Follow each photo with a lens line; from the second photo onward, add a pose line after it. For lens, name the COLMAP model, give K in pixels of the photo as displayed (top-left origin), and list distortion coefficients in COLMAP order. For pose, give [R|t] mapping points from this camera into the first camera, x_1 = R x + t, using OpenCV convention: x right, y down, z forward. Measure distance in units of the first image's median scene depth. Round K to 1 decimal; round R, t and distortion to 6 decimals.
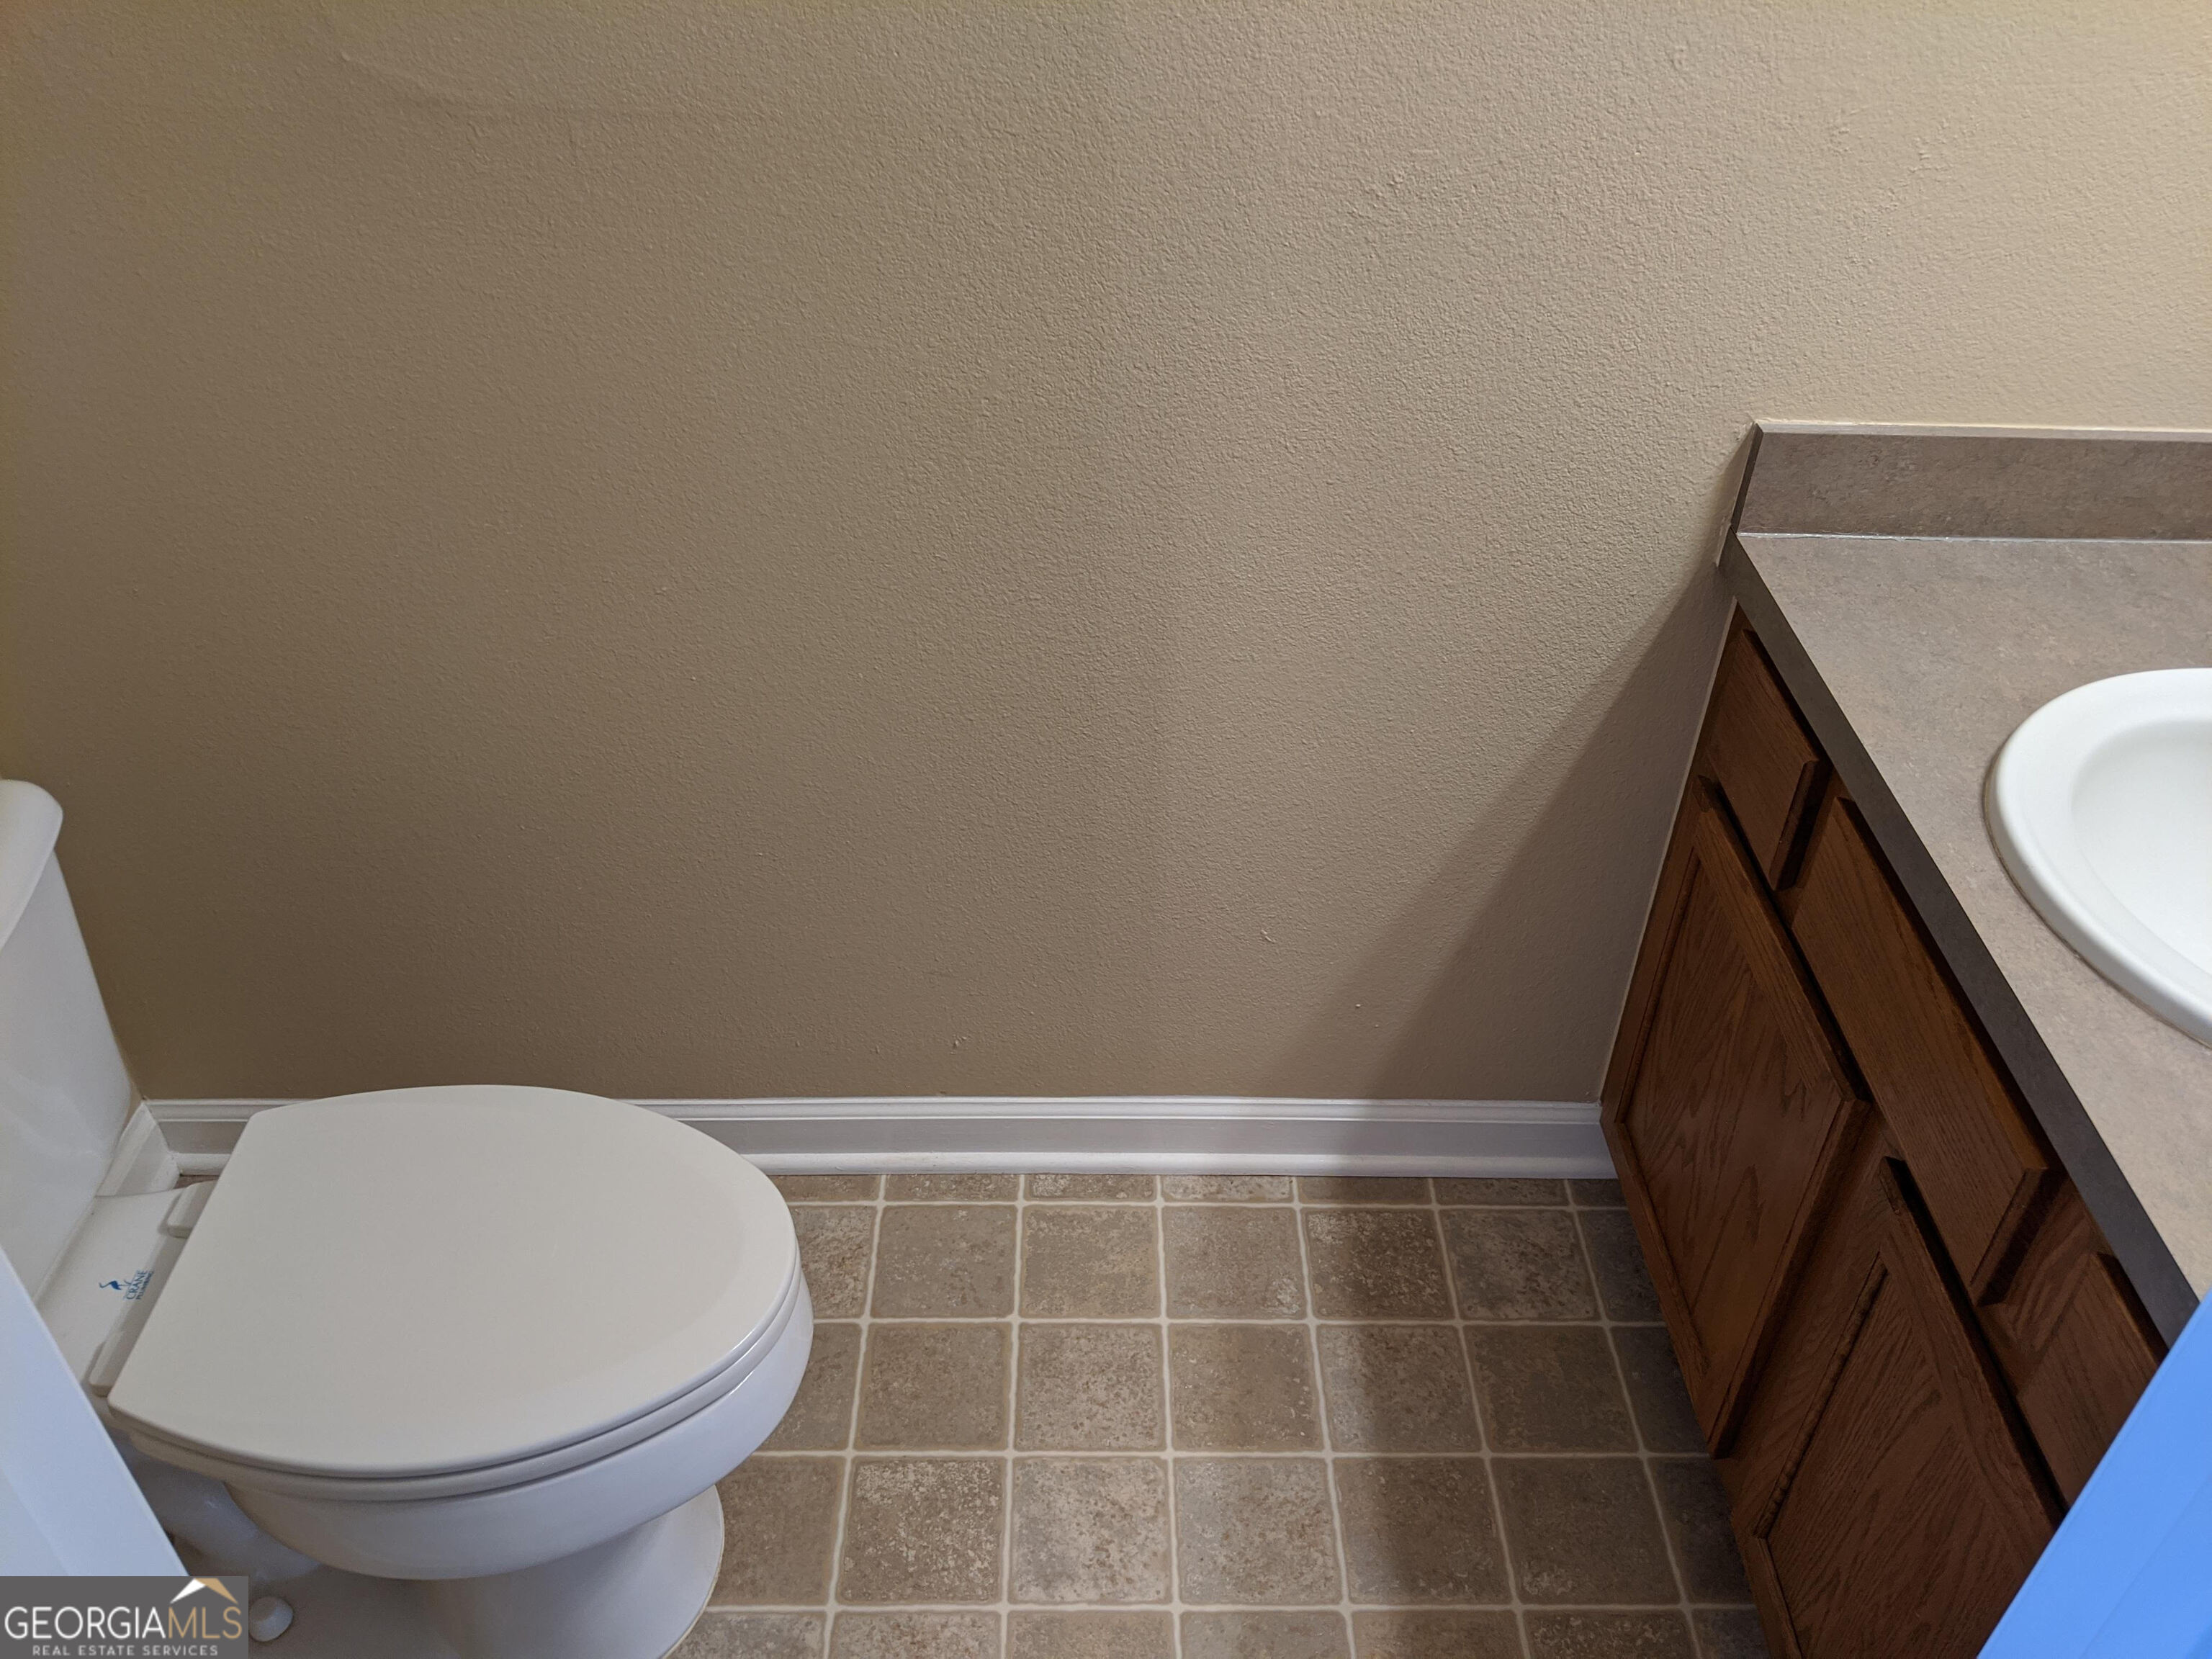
lens RADIAL K [[1722.9, 0, 1114.6], [0, 1722.9, 842.6], [0, 0, 1]] dist [0.011618, -0.064346]
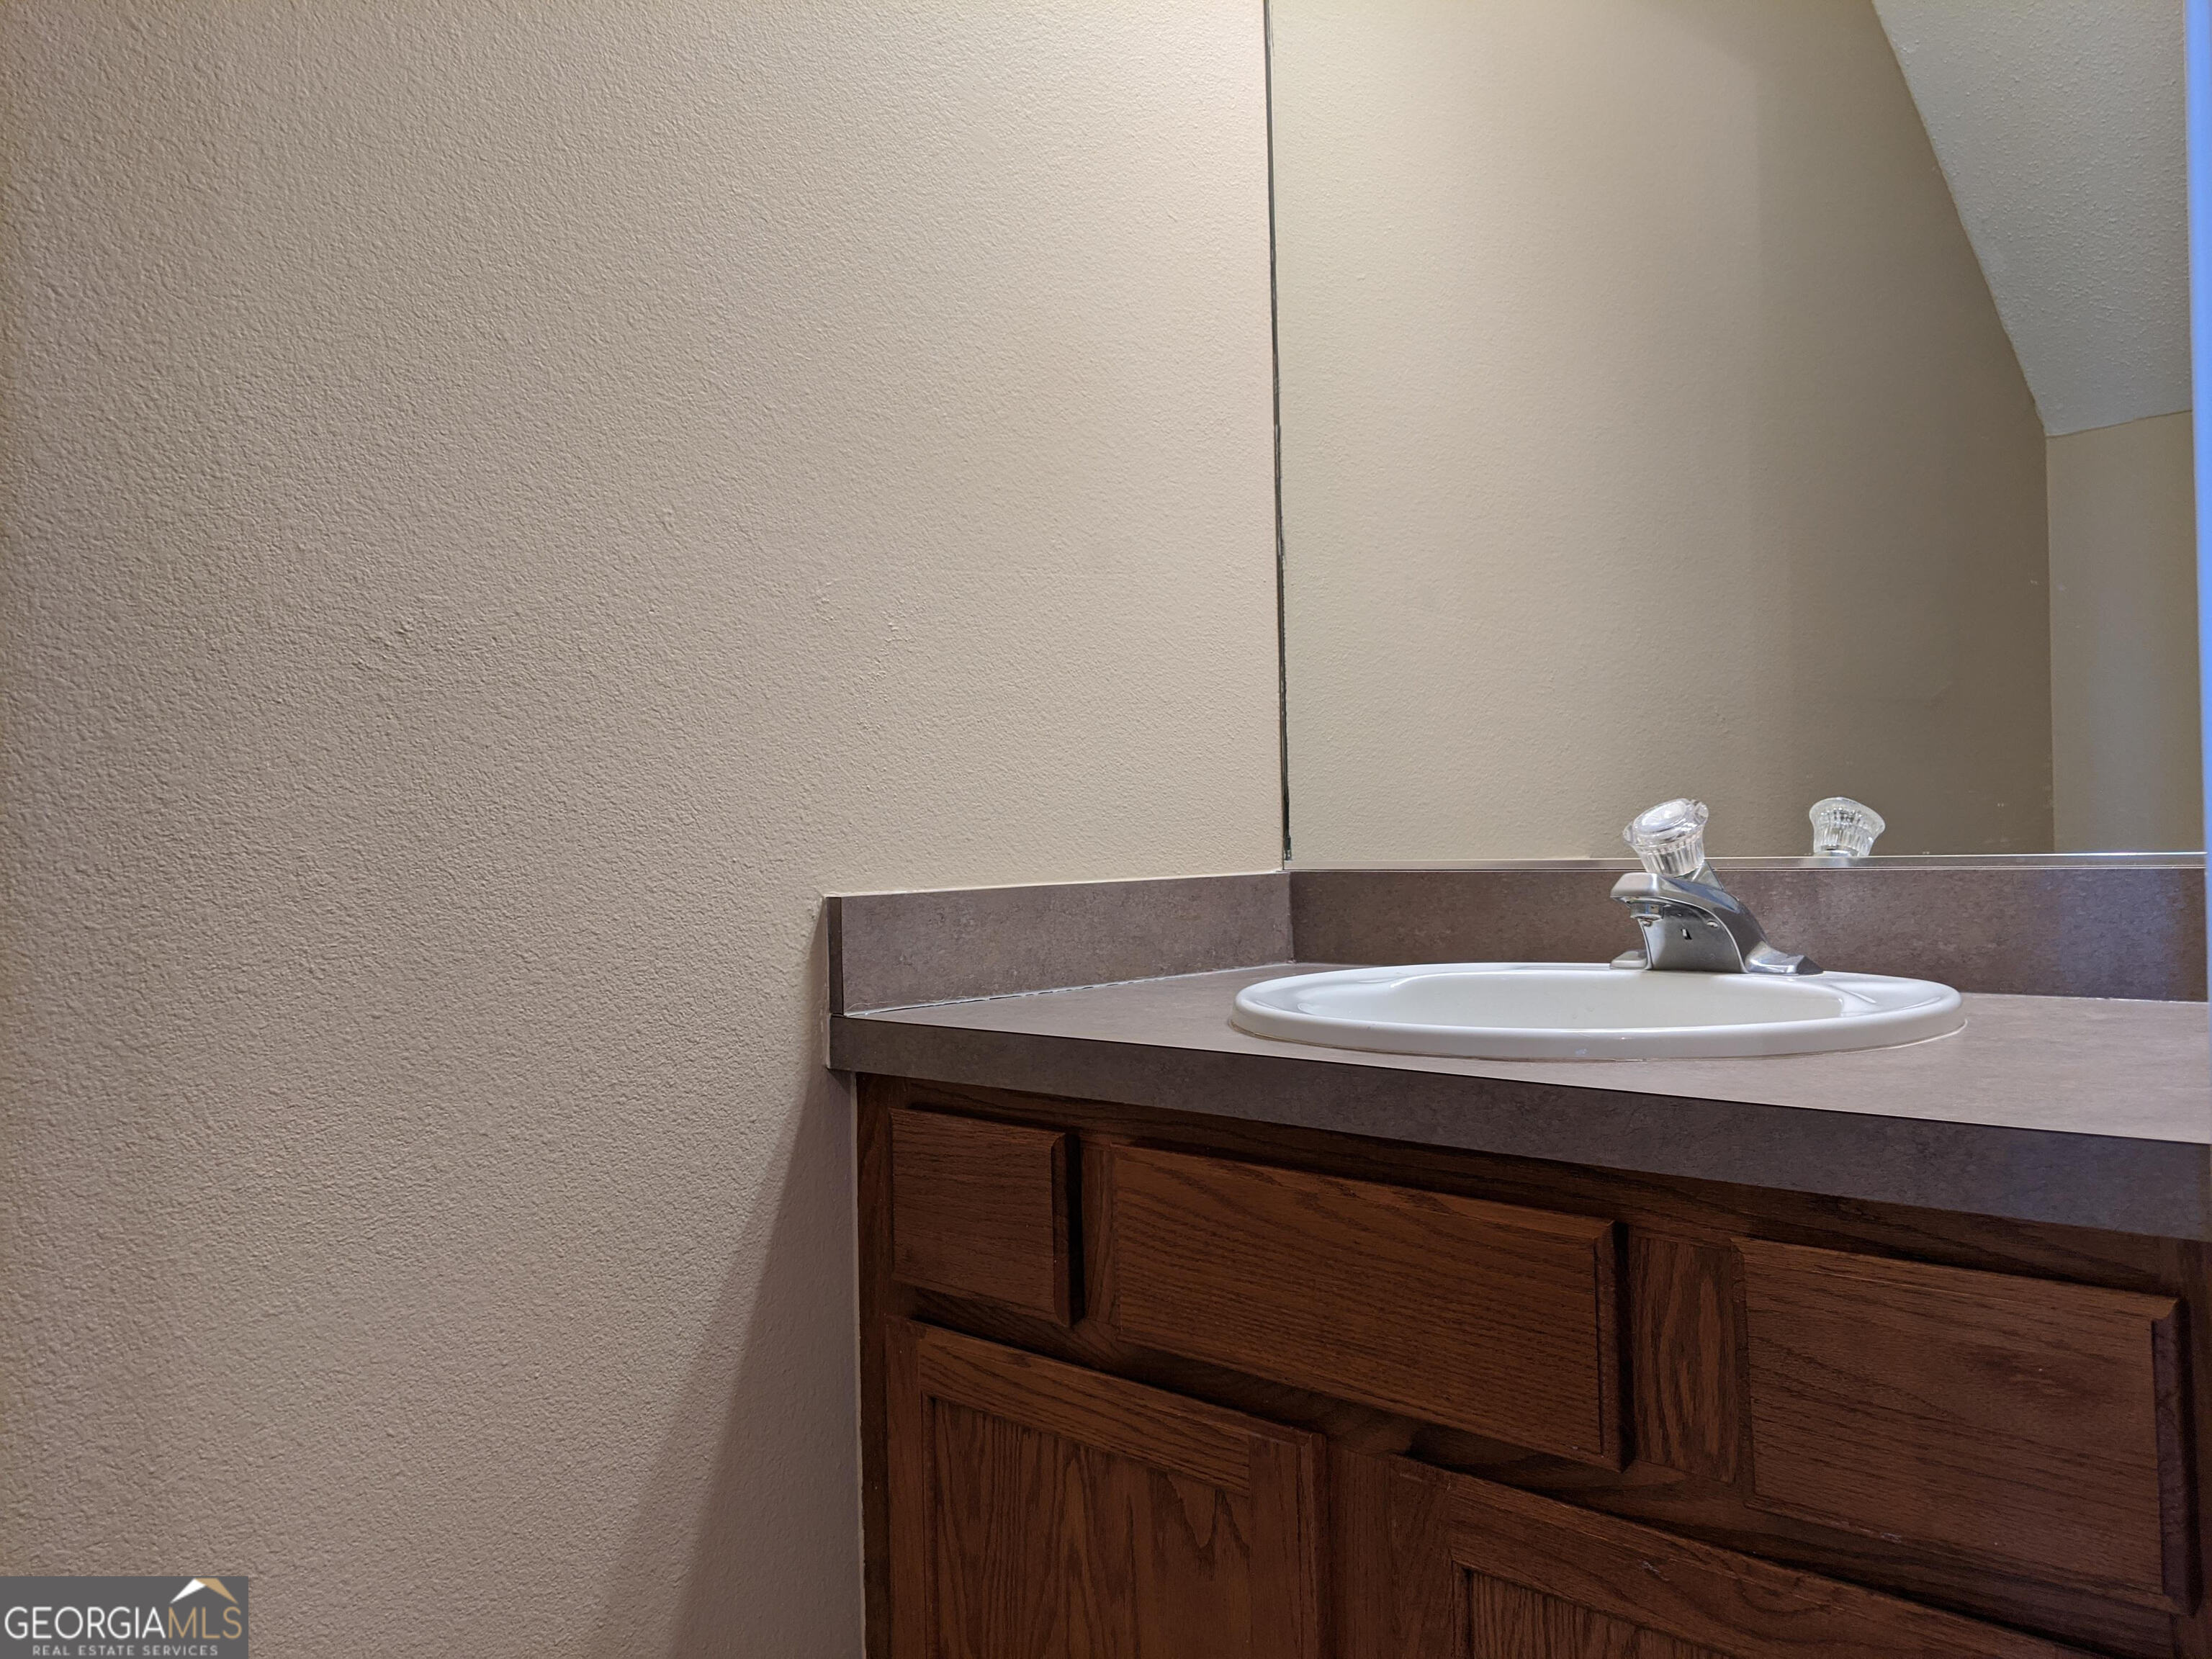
lens RADIAL K [[1722.9, 0, 1123.6], [0, 1722.9, 832.7], [0, 0, 1]] dist [0.011618, -0.064346]
pose [[0.706951, -0.038980, 0.706187, -0.182528], [0.466710, 0.775938, -0.424385, 0.212470], [-0.531415, 0.629604, 0.566742, 0.368451]]
